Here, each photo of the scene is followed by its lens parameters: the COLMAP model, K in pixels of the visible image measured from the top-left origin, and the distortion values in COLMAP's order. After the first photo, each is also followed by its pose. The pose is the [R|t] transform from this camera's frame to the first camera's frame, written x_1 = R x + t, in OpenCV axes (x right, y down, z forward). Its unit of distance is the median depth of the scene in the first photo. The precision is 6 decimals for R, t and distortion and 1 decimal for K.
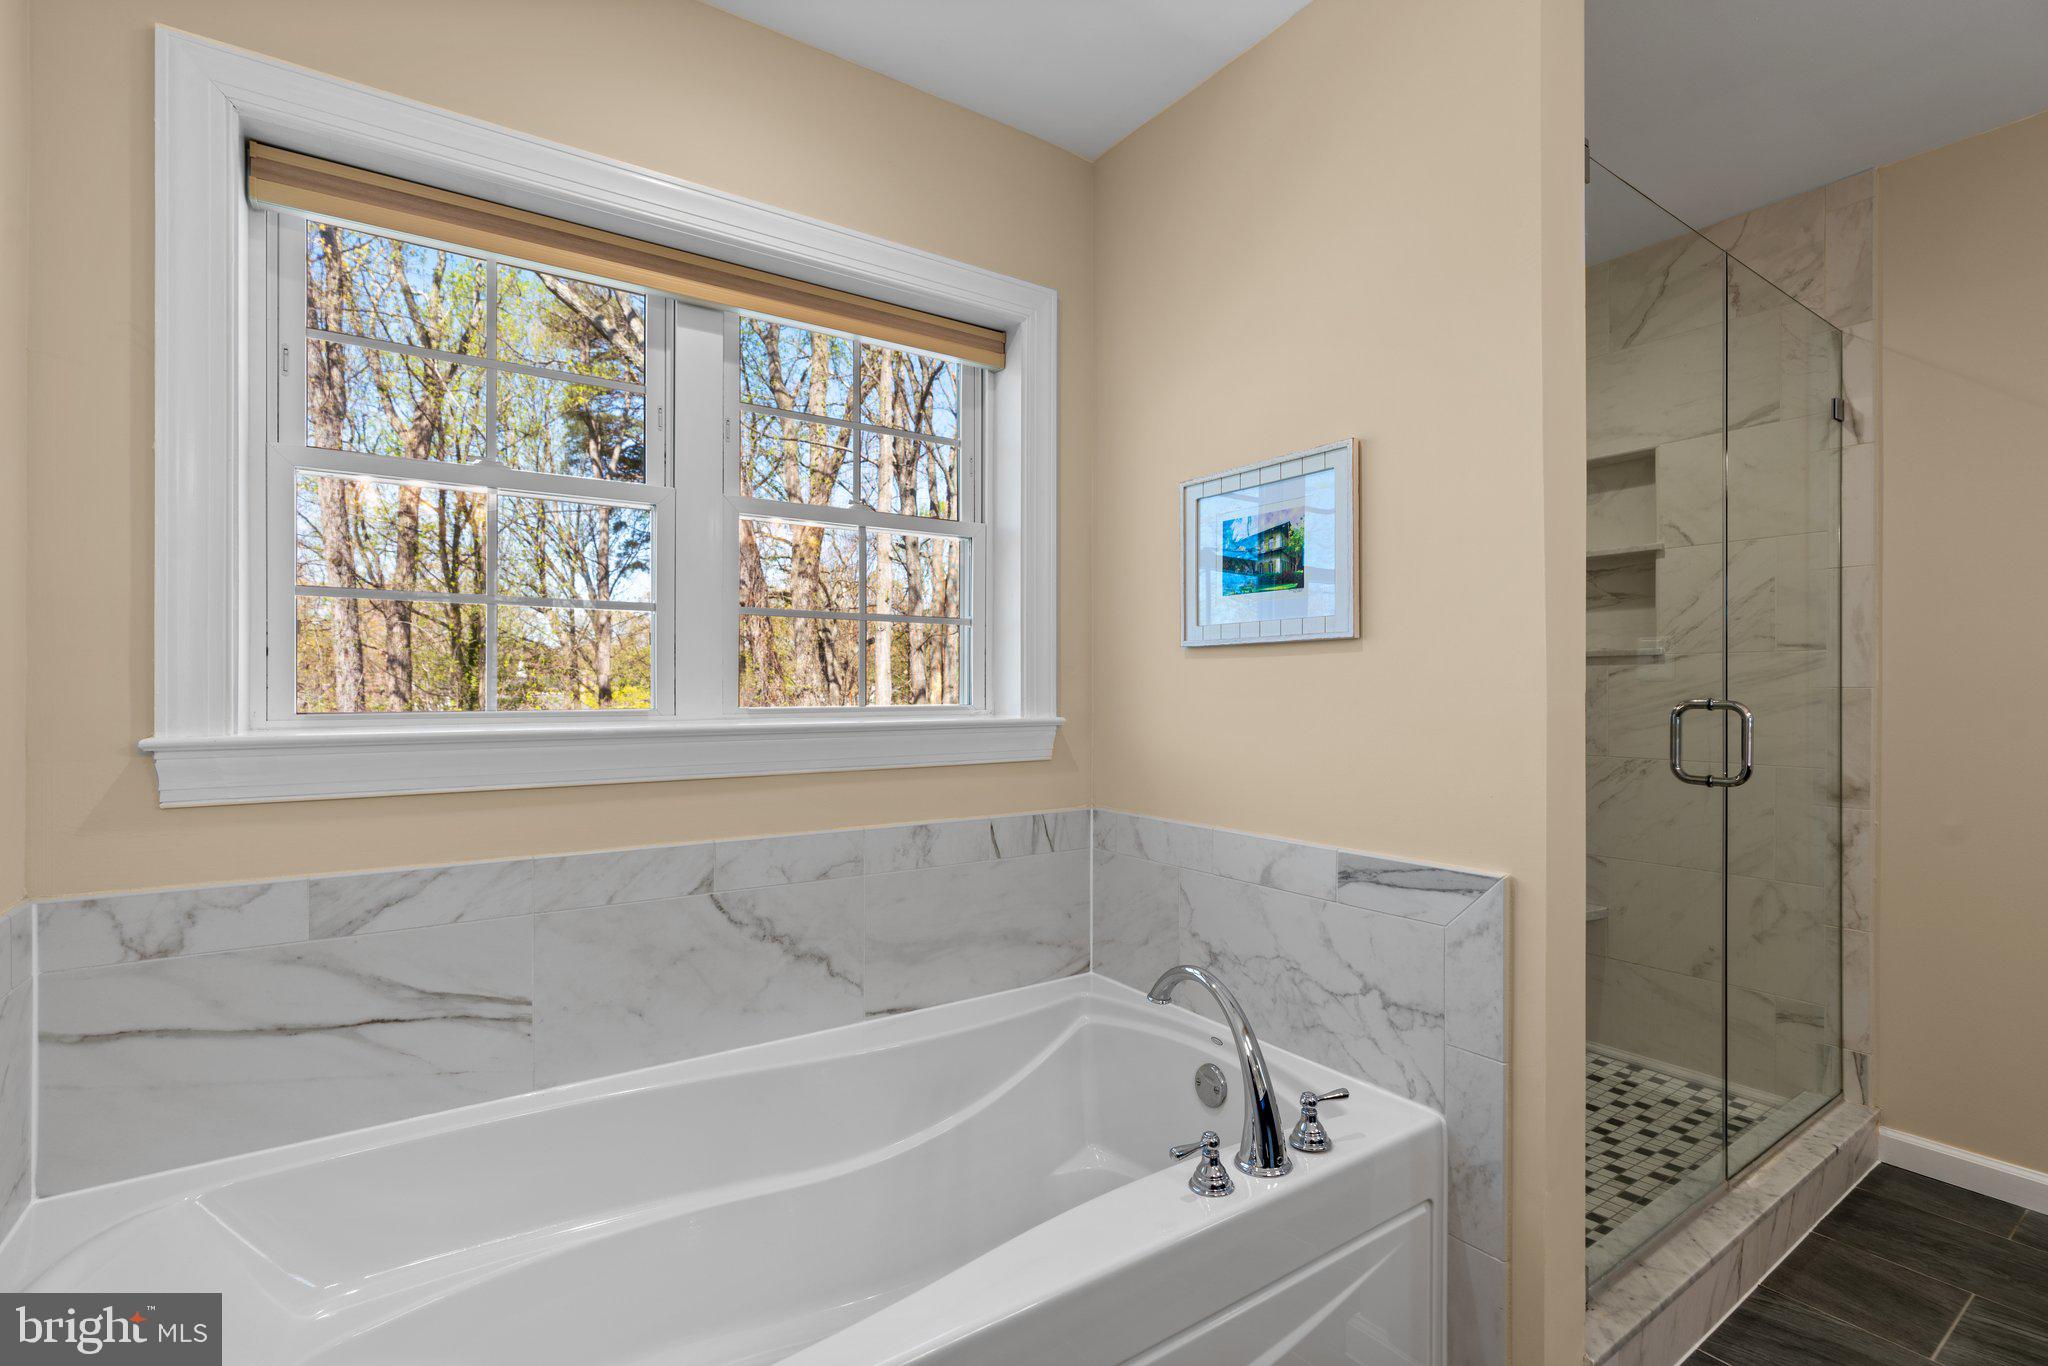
lens RADIAL K [[921.2, 0, 1019.4], [0, 921.2, 685.1], [0, 0, 1]] dist [-0.009289, 0.004334]
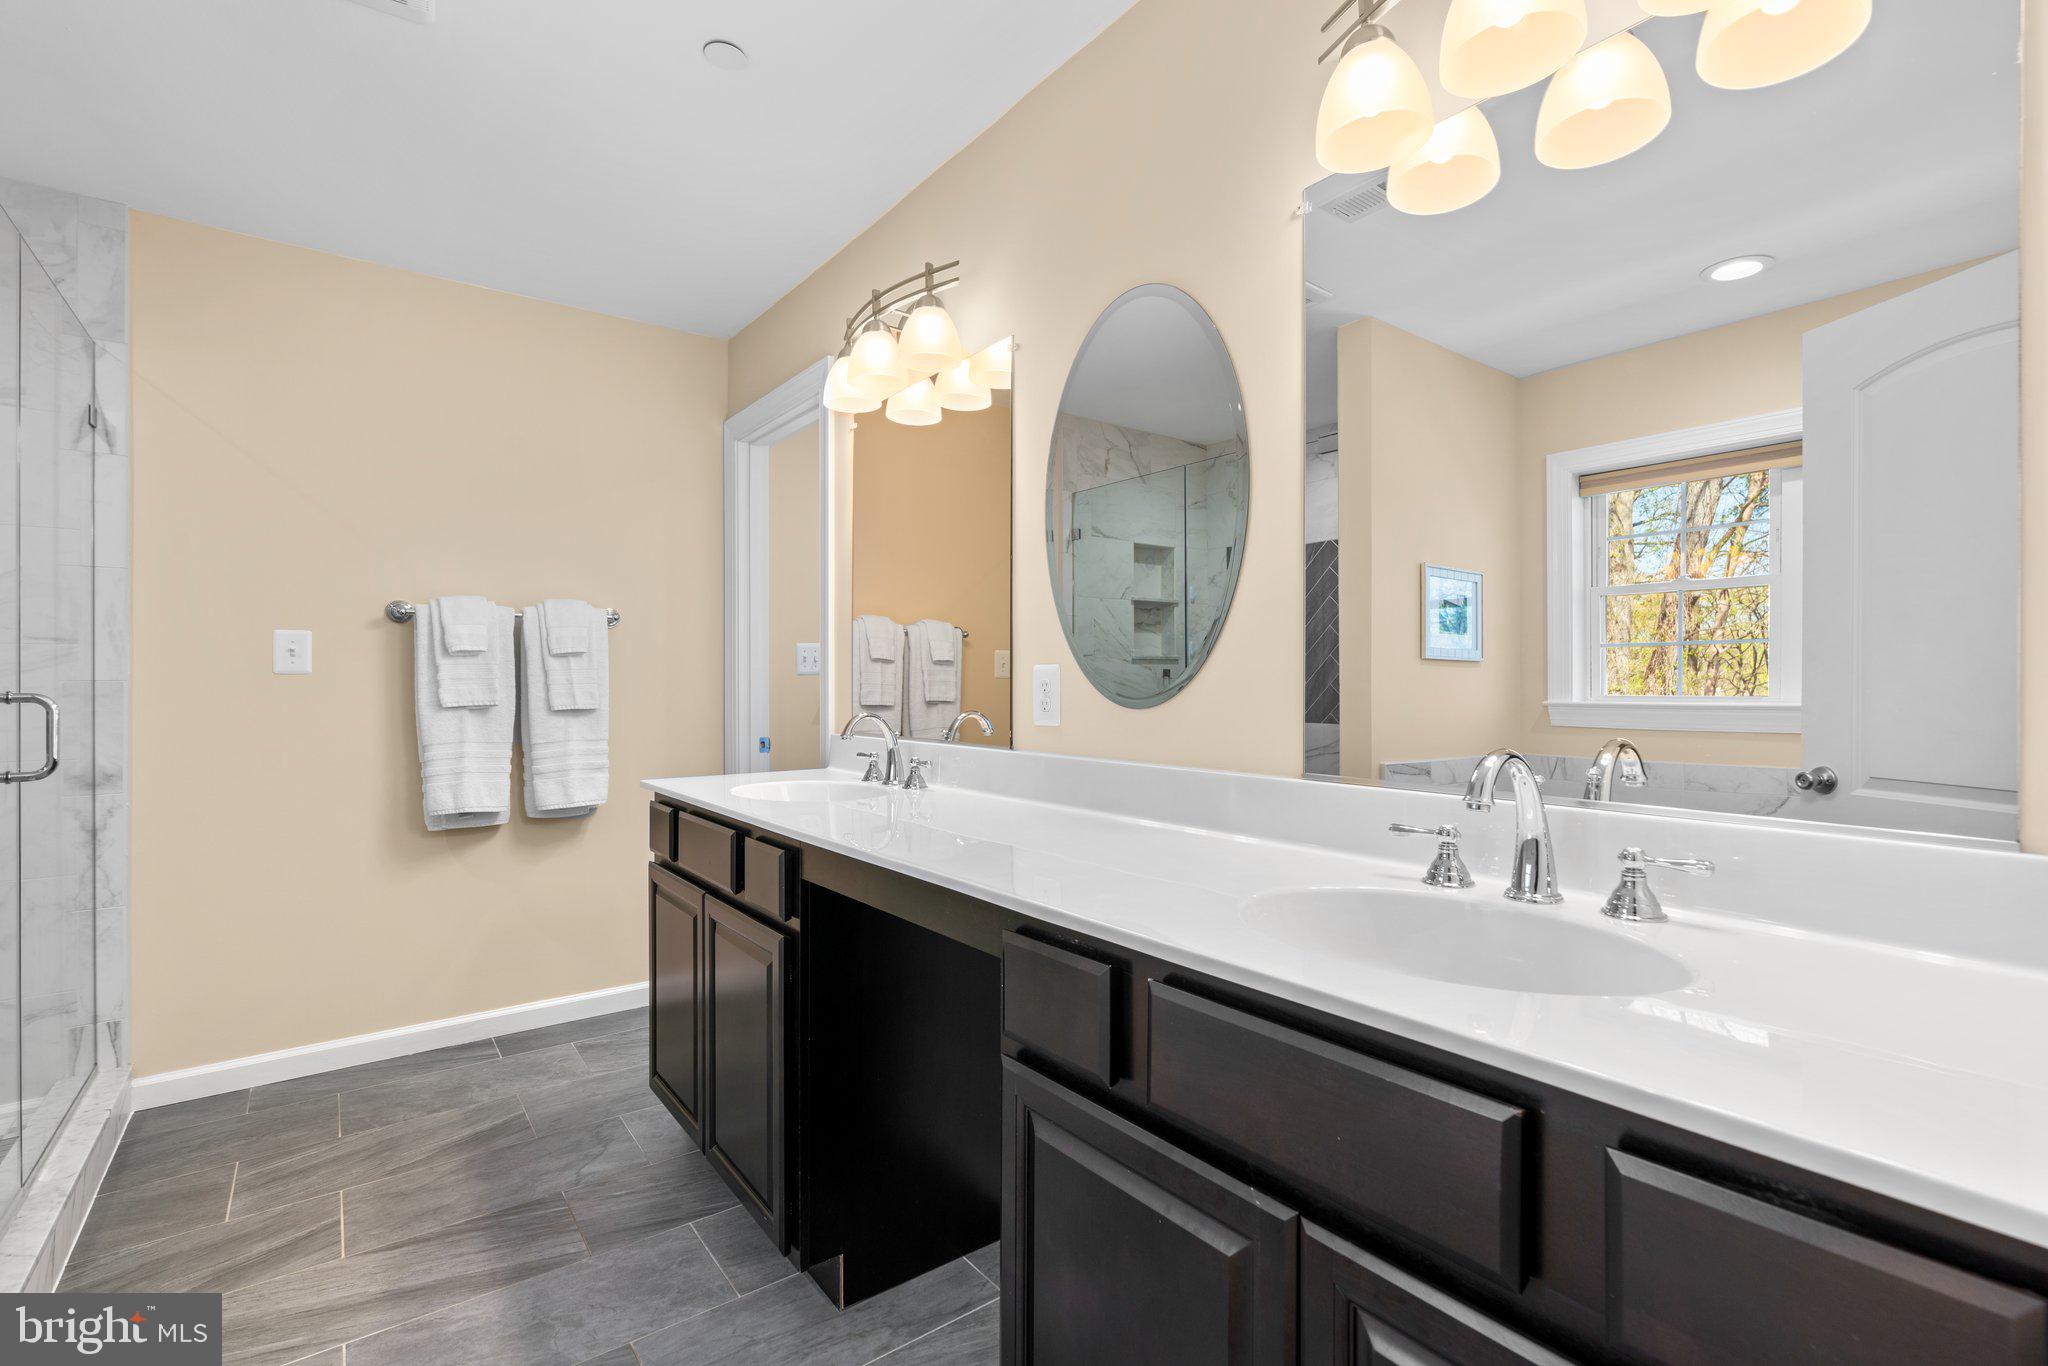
lens RADIAL K [[921.2, 0, 1020.7], [0, 921.2, 678.4], [0, 0, 1]] dist [-0.009289, 0.004334]
pose [[-0.047637, 0.000369, 0.998865, -0.207312], [0.002982, 0.999996, -0.000228, 0.003331], [-0.998860, 0.002967, -0.047638, -0.011152]]
